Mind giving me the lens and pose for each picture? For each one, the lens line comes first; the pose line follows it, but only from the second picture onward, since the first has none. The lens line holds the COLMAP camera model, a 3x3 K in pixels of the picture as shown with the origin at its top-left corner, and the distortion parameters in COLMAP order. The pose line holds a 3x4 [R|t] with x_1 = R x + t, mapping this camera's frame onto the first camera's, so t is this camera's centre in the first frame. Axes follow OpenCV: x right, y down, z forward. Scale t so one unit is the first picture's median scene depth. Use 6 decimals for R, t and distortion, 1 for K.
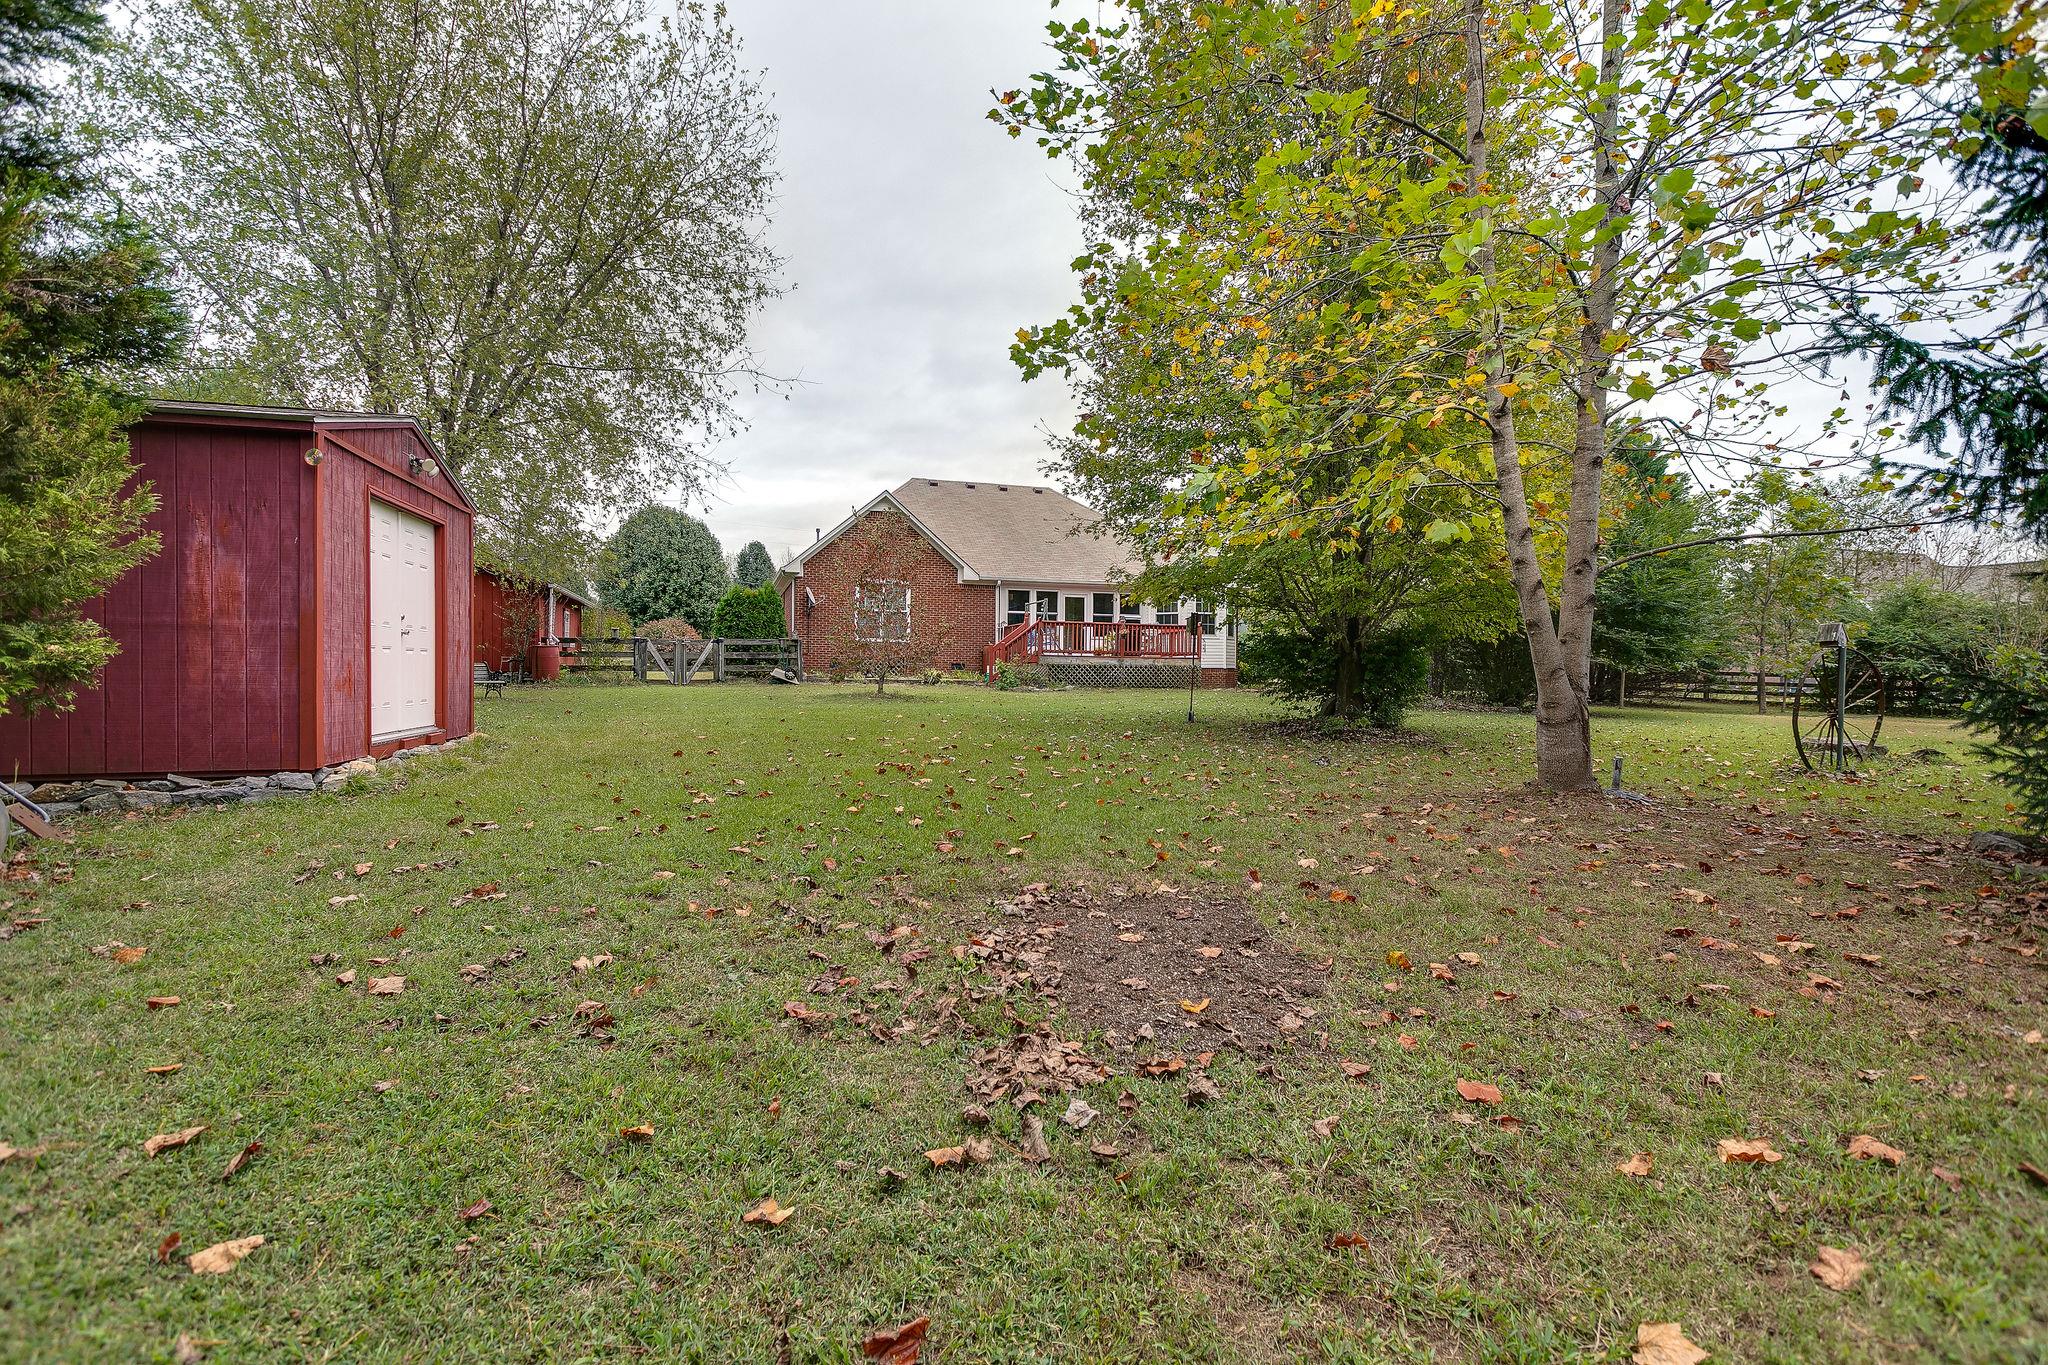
lens RADIAL K [[951.9, 0, 1029.0], [0, 951.9, 677.7], [0, 0, 1]] dist [0.000082, 0.000312]
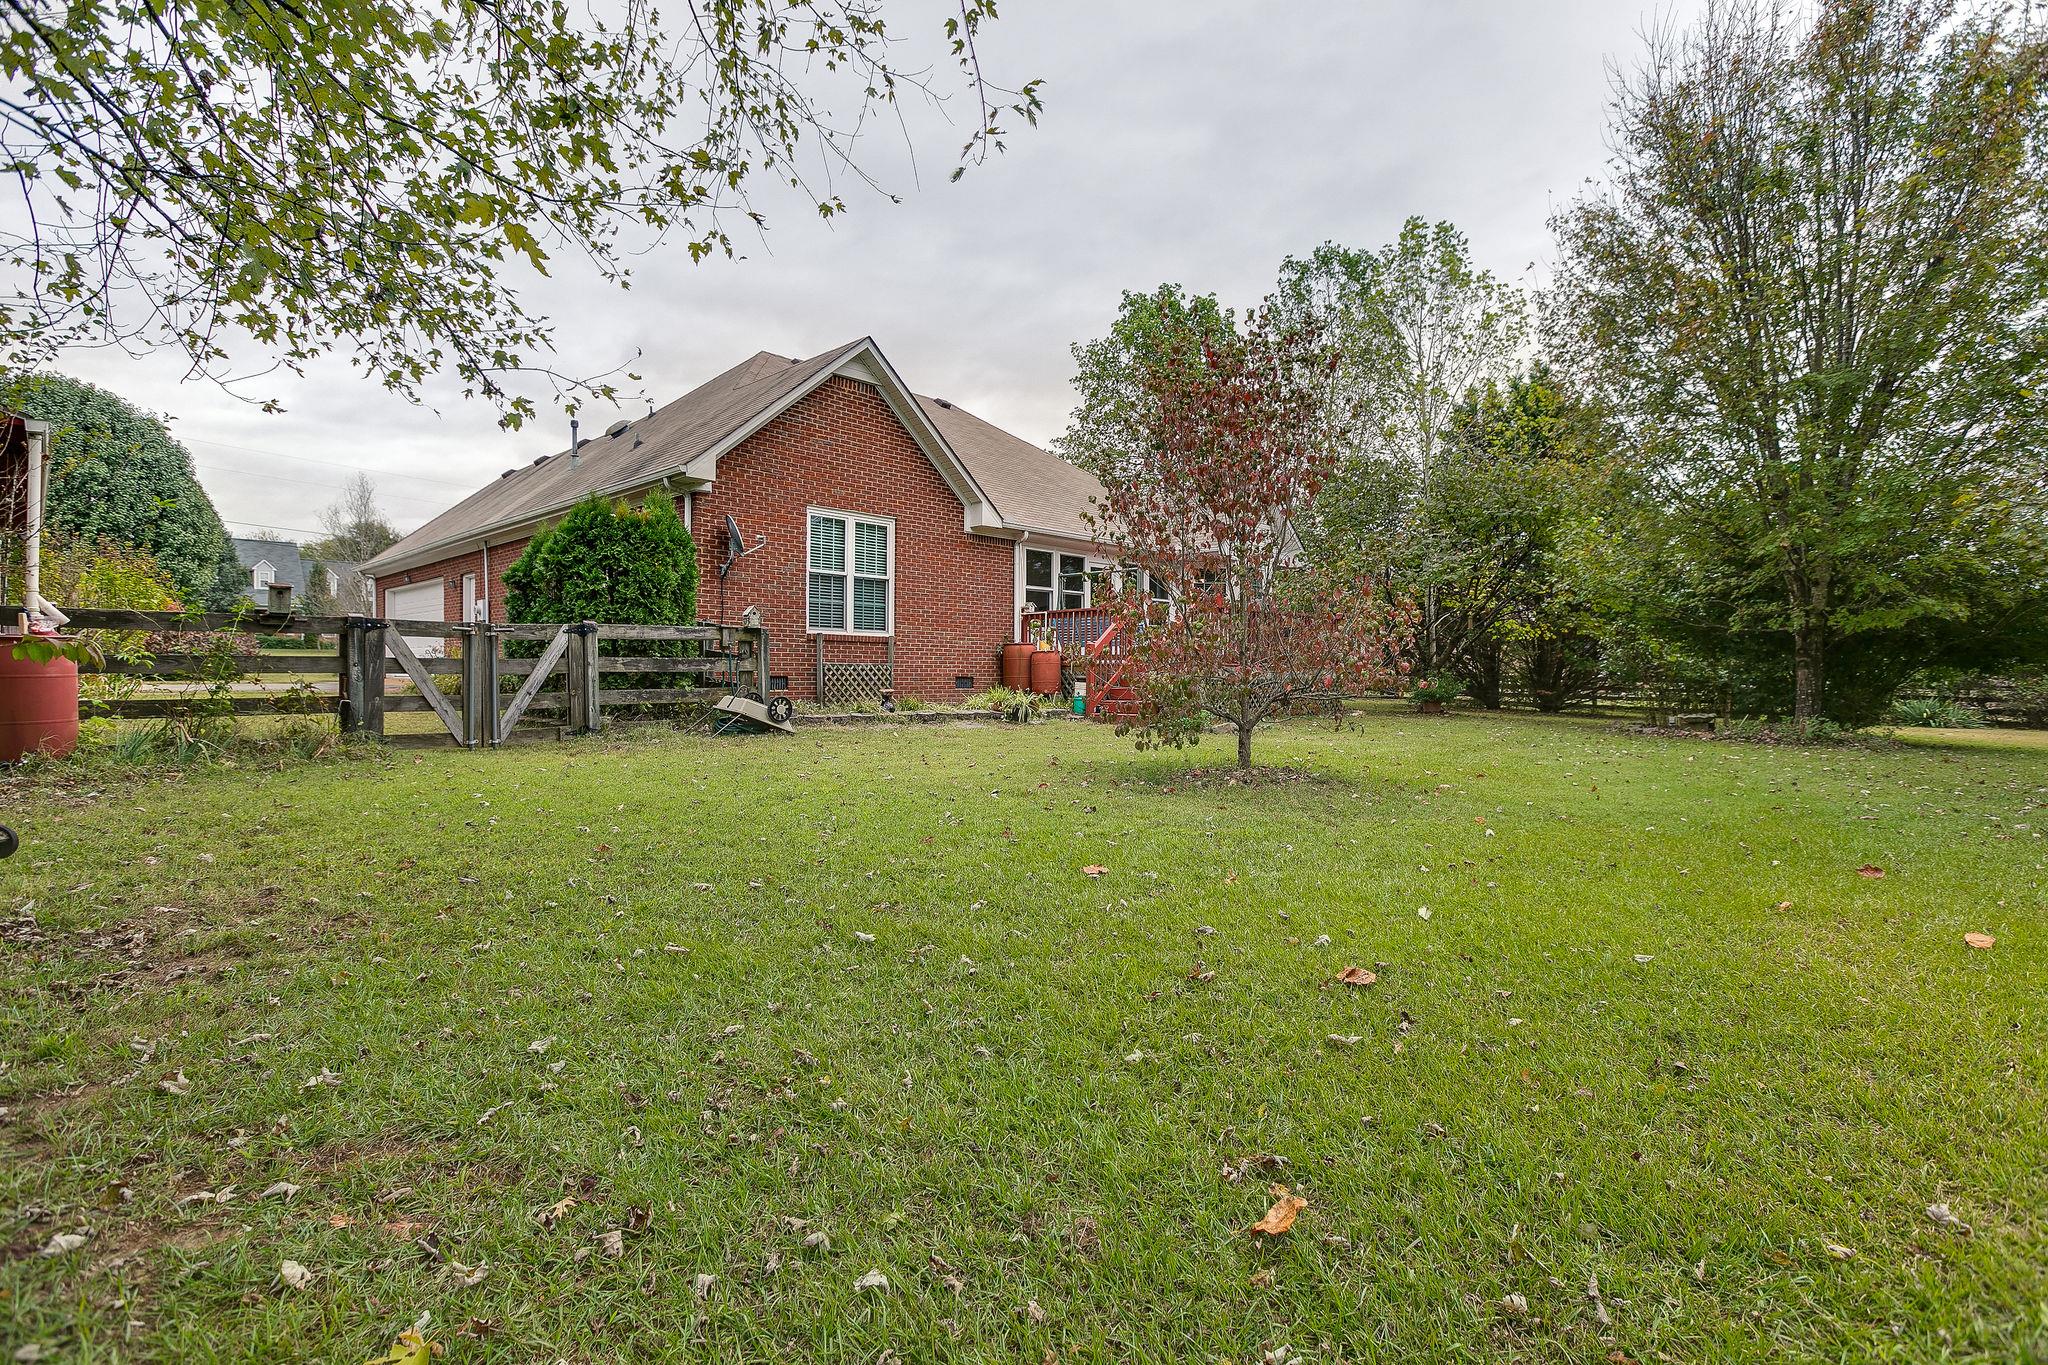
lens RADIAL K [[951.9, 0, 1019.4], [0, 951.9, 673.0], [0, 0, 1]] dist [0.000082, 0.000312]
pose [[0.877144, -0.006183, 0.480187, -0.352732], [0.006342, 0.999979, 0.001290, -0.019479], [-0.480185, 0.001914, 0.877165, 0.559608]]
